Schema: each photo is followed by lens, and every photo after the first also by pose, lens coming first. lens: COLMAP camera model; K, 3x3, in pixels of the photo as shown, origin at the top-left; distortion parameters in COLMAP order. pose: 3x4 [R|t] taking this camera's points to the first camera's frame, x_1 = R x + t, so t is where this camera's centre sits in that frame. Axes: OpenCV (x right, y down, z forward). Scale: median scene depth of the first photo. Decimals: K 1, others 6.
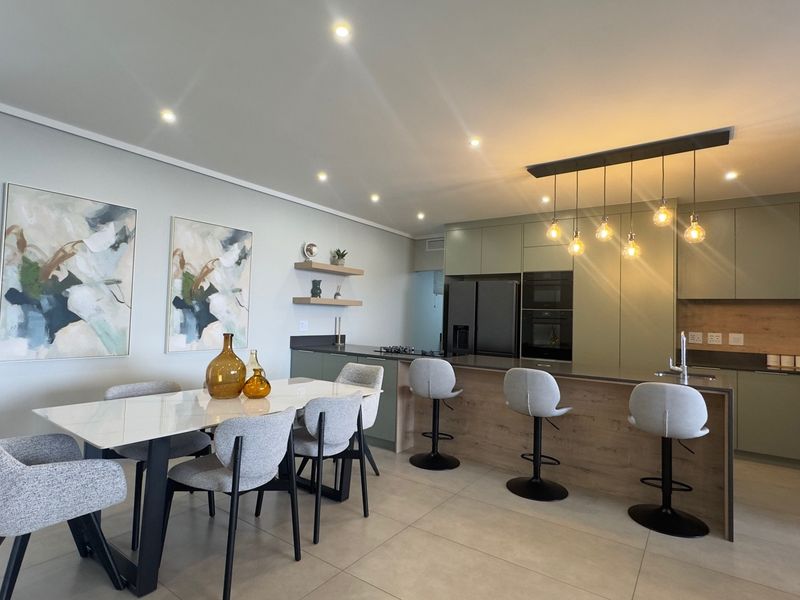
lens RADIAL K [[423.9, 0, 401.0], [0, 423.9, 299.8], [0, 0, 1]] dist [-0.001973, -0.000683]
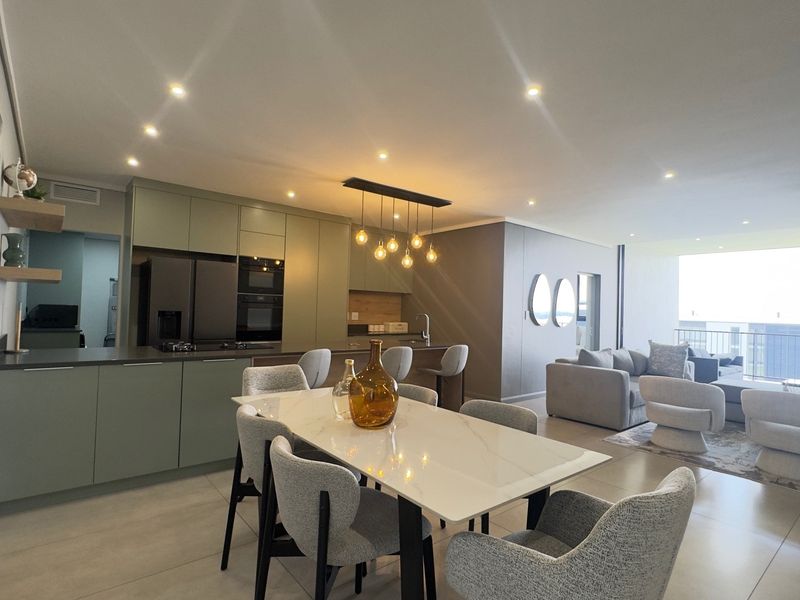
lens RADIAL K [[423.9, 0, 398.8], [0, 423.9, 297.1], [0, 0, 1]] dist [-0.001973, -0.000683]
pose [[0.267859, 0.004281, 0.963449, -0.710953], [-0.061048, 0.998056, 0.012538, -0.004798], [-0.961522, -0.062175, 0.267600, 0.487252]]
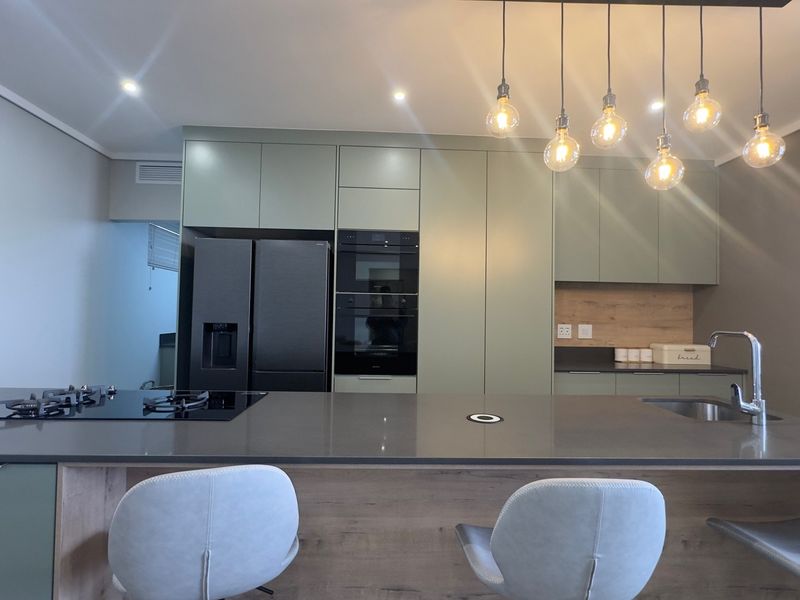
lens RADIAL K [[423.9, 0, 396.2], [0, 423.9, 300.8], [0, 0, 1]] dist [-0.001973, -0.000683]
pose [[0.799887, 0.000148, 0.600150, 0.003294], [-0.018502, 0.999531, 0.024413, 0.022369], [-0.599865, -0.030632, 0.799515, 0.621741]]
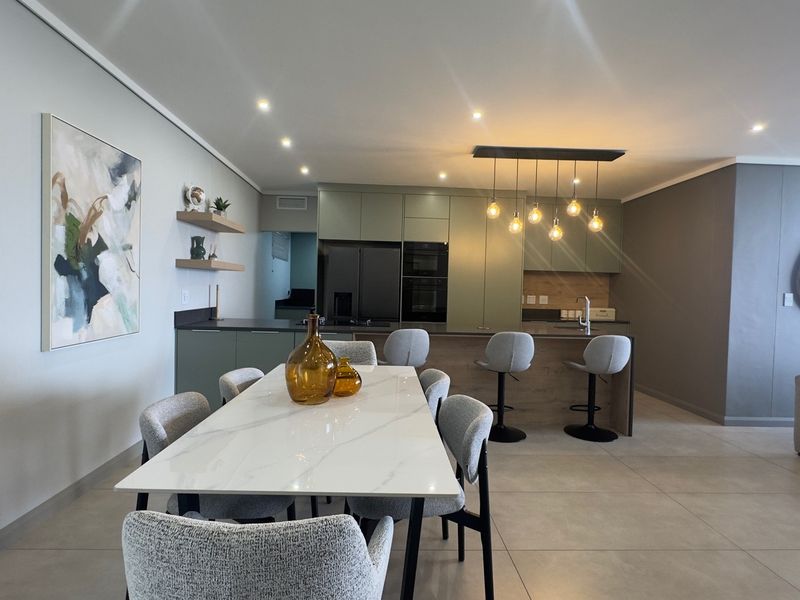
lens RADIAL K [[423.9, 0, 399.1], [0, 423.9, 300.0], [0, 0, 1]] dist [-0.001973, -0.000683]
pose [[0.793104, -0.027394, 0.608470, -0.466803], [-0.026665, 0.996469, 0.079619, -0.004283], [-0.608503, -0.079371, 0.789572, 0.215997]]
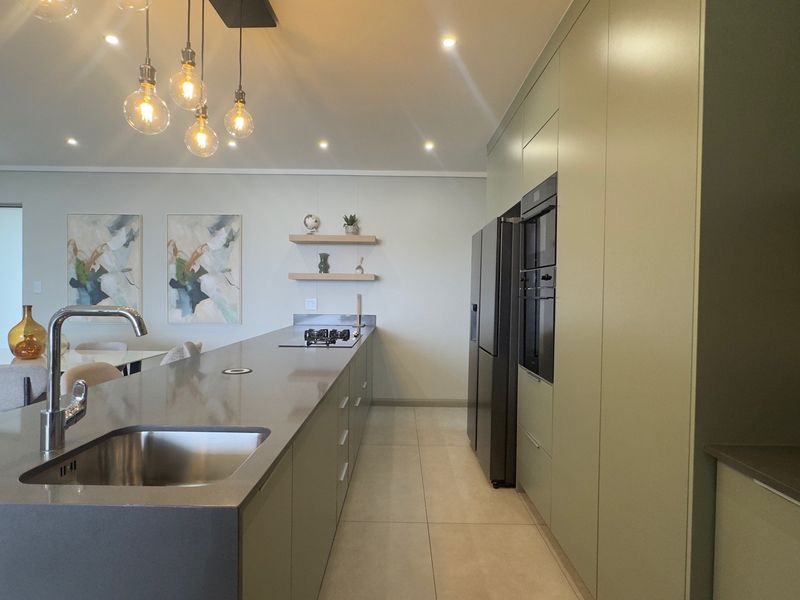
lens RADIAL K [[423.9, 0, 400.3], [0, 423.9, 296.6], [0, 0, 1]] dist [-0.001973, -0.000683]
pose [[0.574945, -0.015560, -0.818044, 0.789153], [0.037932, 0.999251, 0.007653, 0.055333], [0.817312, -0.035430, 0.575105, 0.753577]]
